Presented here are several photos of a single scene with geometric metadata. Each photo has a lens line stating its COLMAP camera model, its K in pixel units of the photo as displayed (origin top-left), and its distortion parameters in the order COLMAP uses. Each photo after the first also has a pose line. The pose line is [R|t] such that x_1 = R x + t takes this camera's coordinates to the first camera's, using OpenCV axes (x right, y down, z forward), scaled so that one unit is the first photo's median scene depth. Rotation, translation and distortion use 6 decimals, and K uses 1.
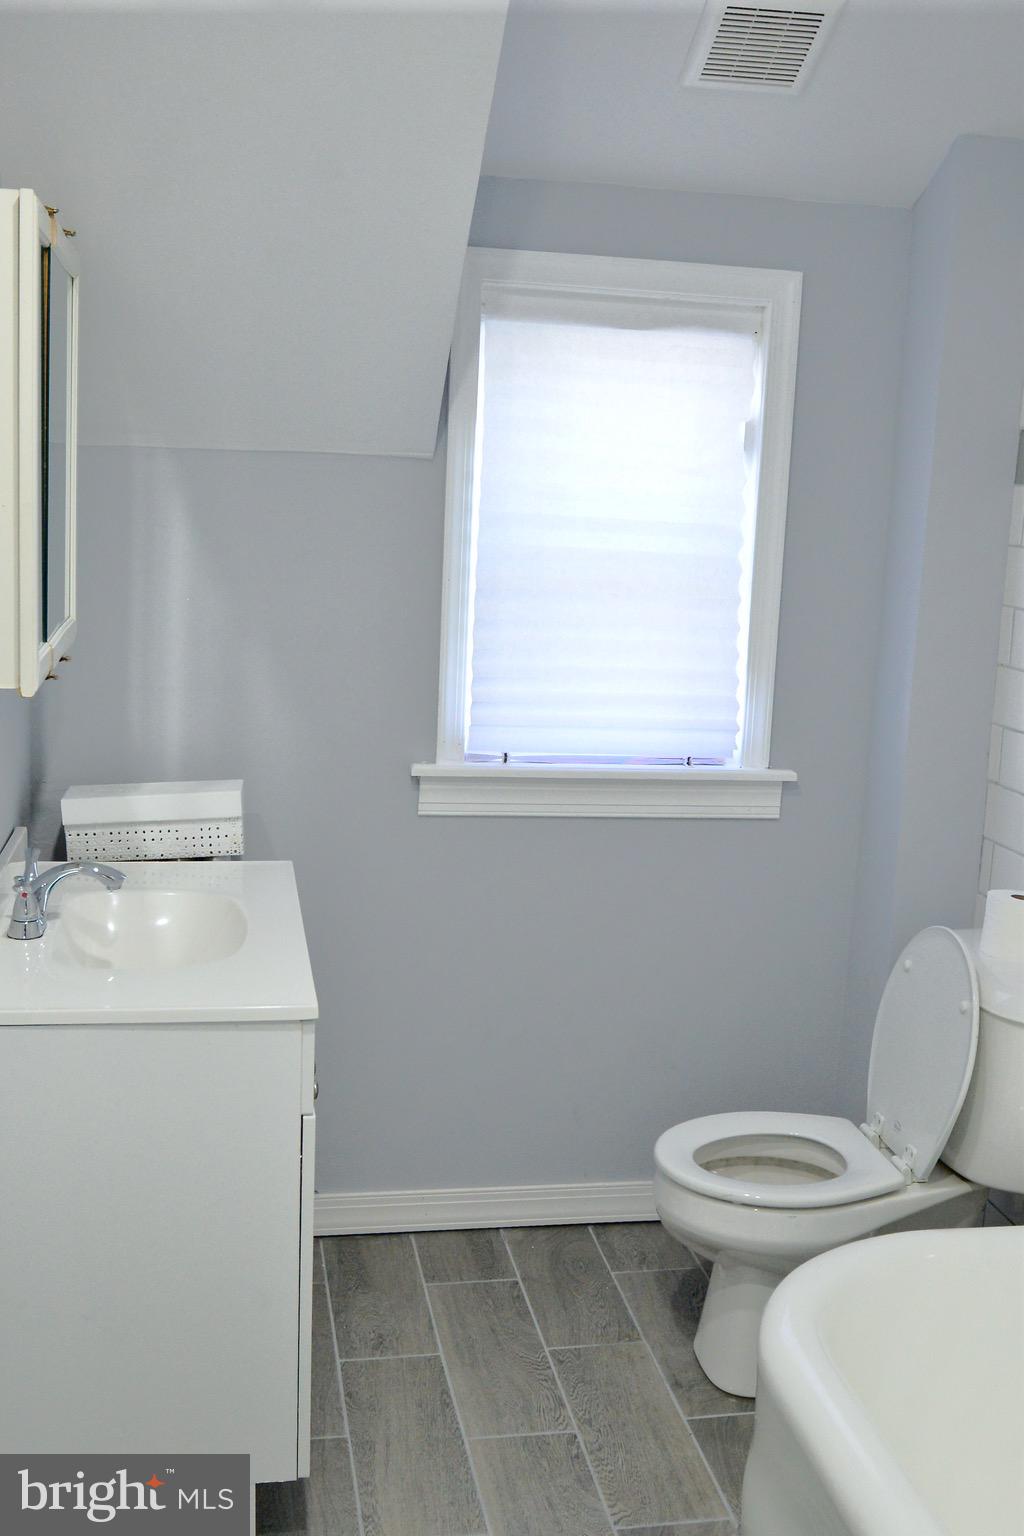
lens RADIAL K [[1589.0, 0, 512.0], [0, 1589.0, 768.0], [0, 0, 1]] dist [-0.048025, -0.007066]
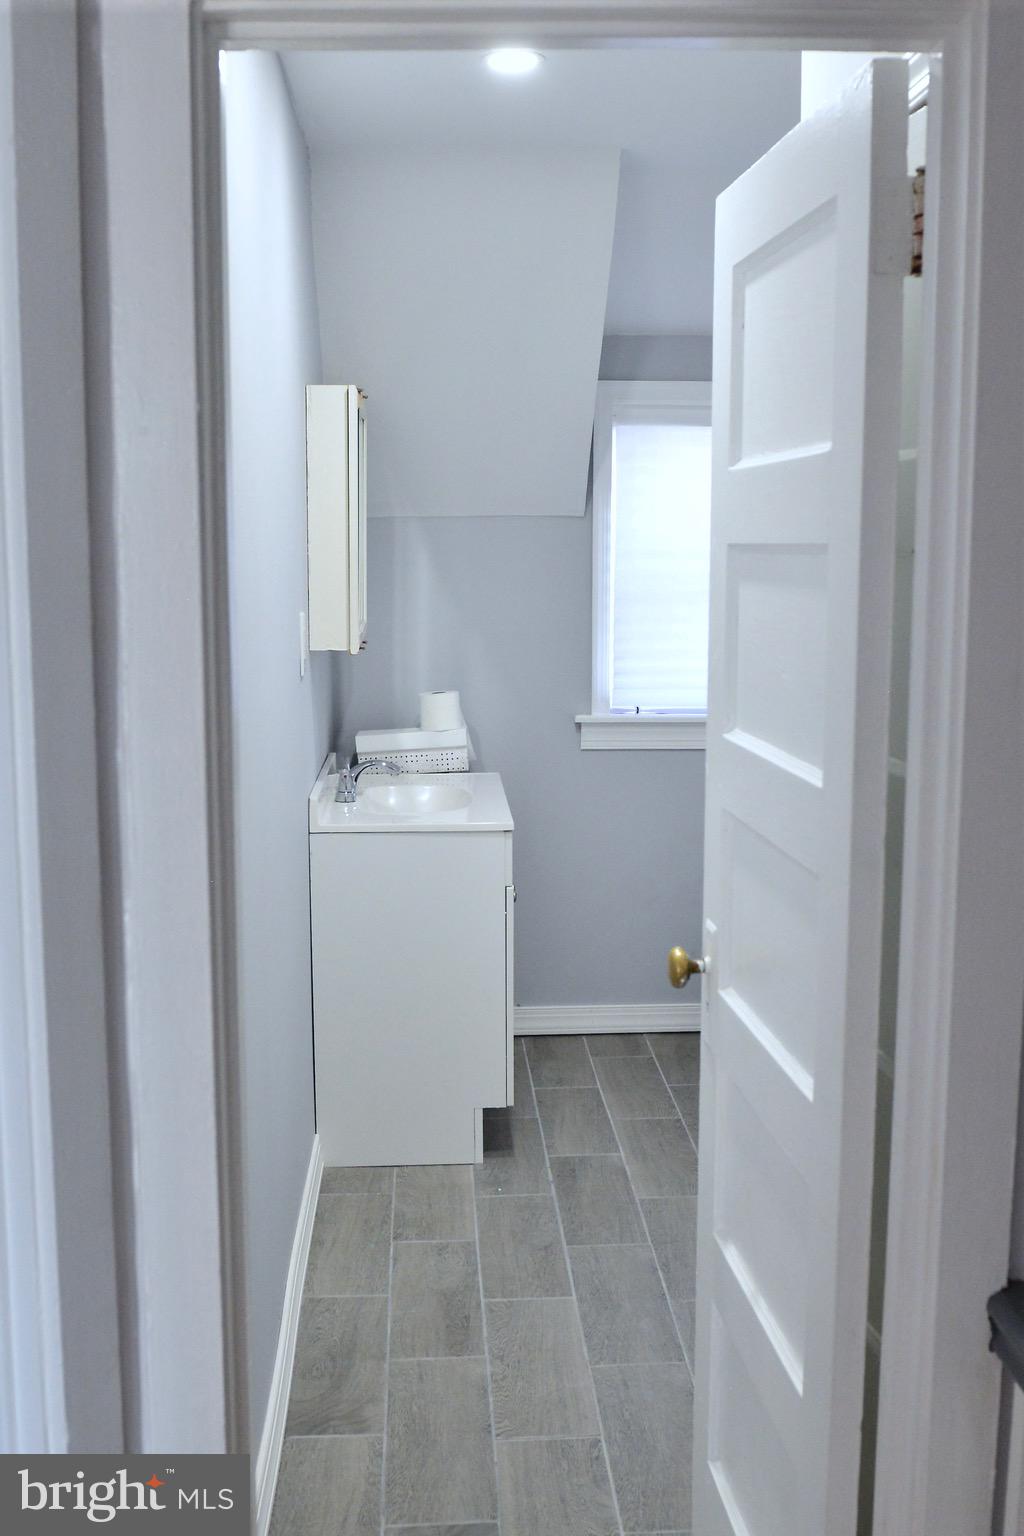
lens RADIAL K [[1640.9, 0, 512.0], [0, 1640.9, 768.0], [0, 0, 1]] dist [-0.044946, 0.004156]
pose [[0.991117, -0.024652, -0.130688, 0.087688], [0.019117, 0.998873, -0.043437, 0.124758], [0.131612, 0.040553, 0.990472, -0.614876]]
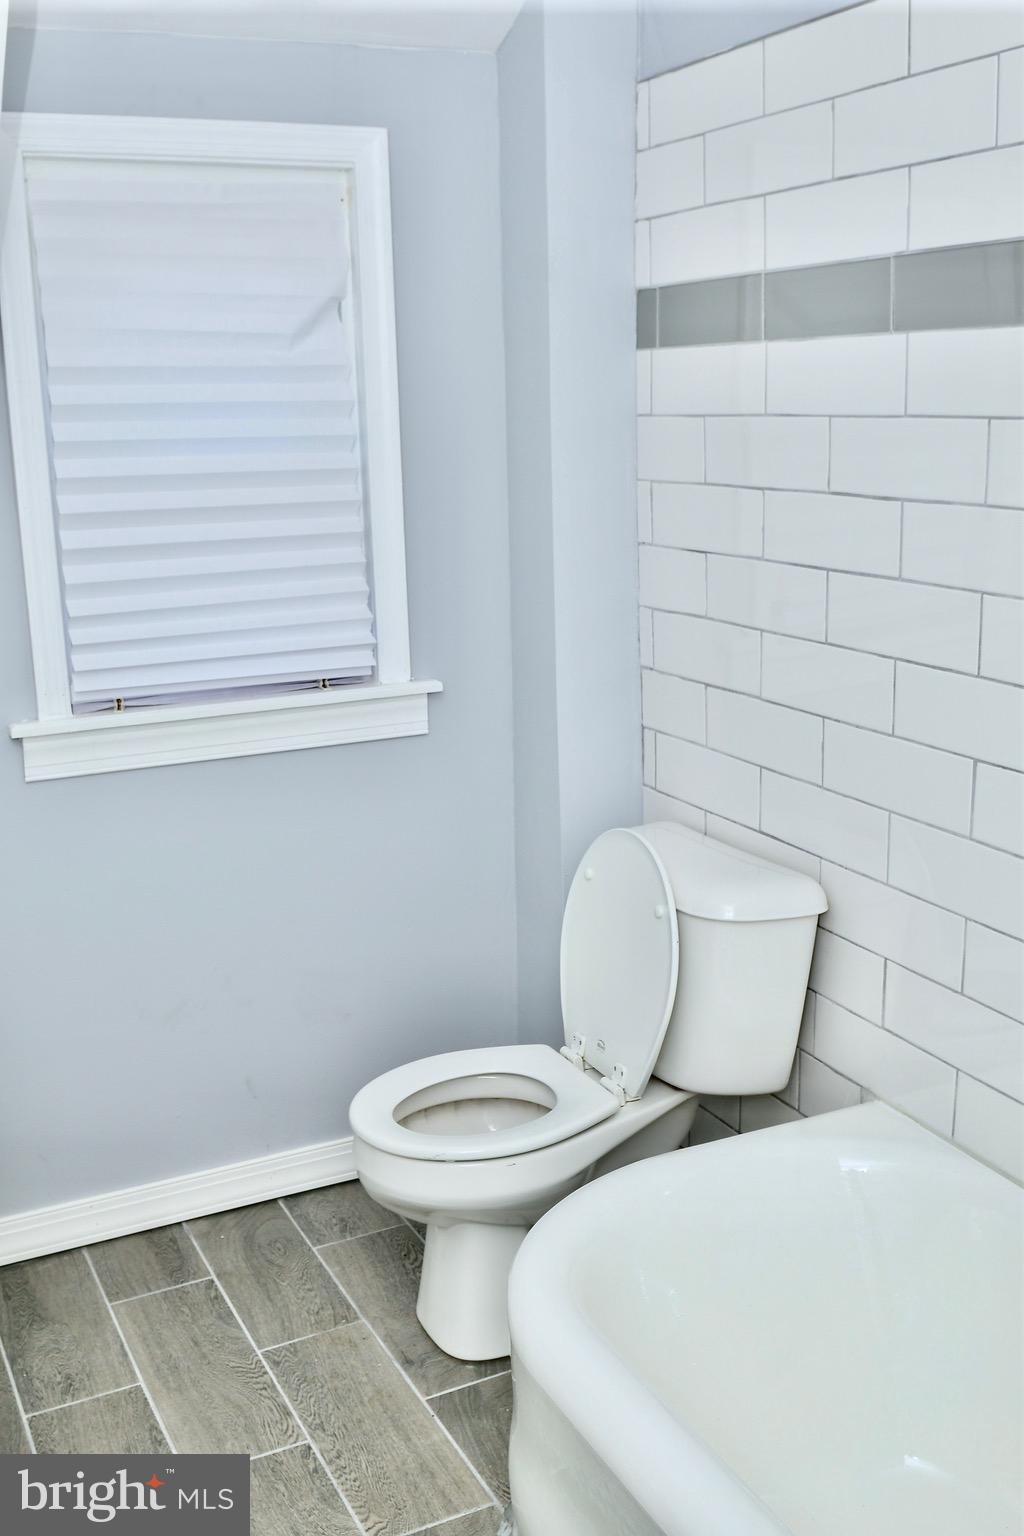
lens RADIAL K [[1589.0, 0, 512.0], [0, 1589.0, 768.0], [0, 0, 1]] dist [-0.048025, -0.007066]
pose [[0.960113, -0.130272, 0.247411, -0.018498], [0.115512, 0.990596, 0.073328, -0.011653], [-0.254637, -0.041824, 0.966132, 0.106688]]
